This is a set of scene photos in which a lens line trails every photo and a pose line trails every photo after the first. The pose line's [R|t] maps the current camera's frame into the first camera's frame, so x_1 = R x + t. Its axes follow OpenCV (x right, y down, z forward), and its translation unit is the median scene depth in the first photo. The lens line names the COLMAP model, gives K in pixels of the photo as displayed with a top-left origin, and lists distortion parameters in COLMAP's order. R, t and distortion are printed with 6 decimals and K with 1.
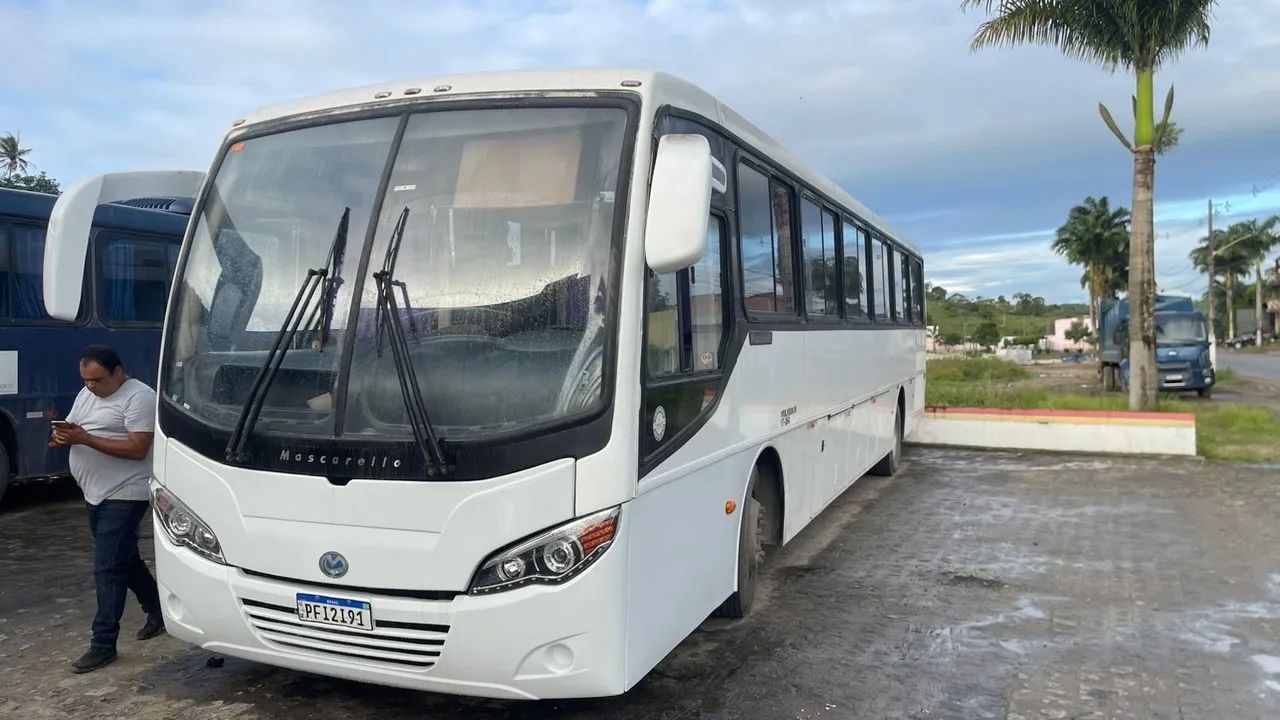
lens RADIAL K [[927.2, 0, 640.0], [0, 927.2, 360.0], [0, 0, 1]] dist [0.083037, -0.089872]
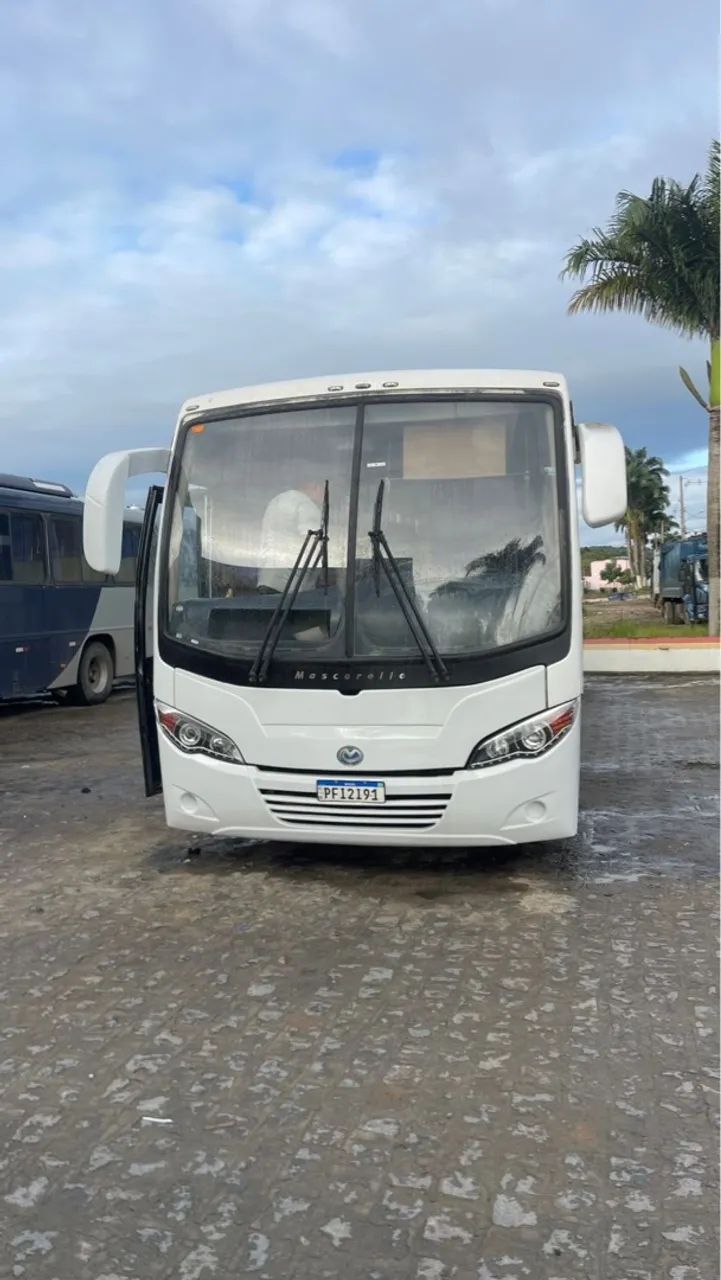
lens RADIAL K [[927.2, 0, 360.5], [0, 927.2, 640.0], [0, 0, 1]] dist [0.083037, -0.089872]
pose [[0.984182, -0.036260, 0.173407, -0.503467], [0.030457, 0.998887, 0.036008, 0.009879], [-0.174520, -0.030157, 0.984192, -0.260010]]
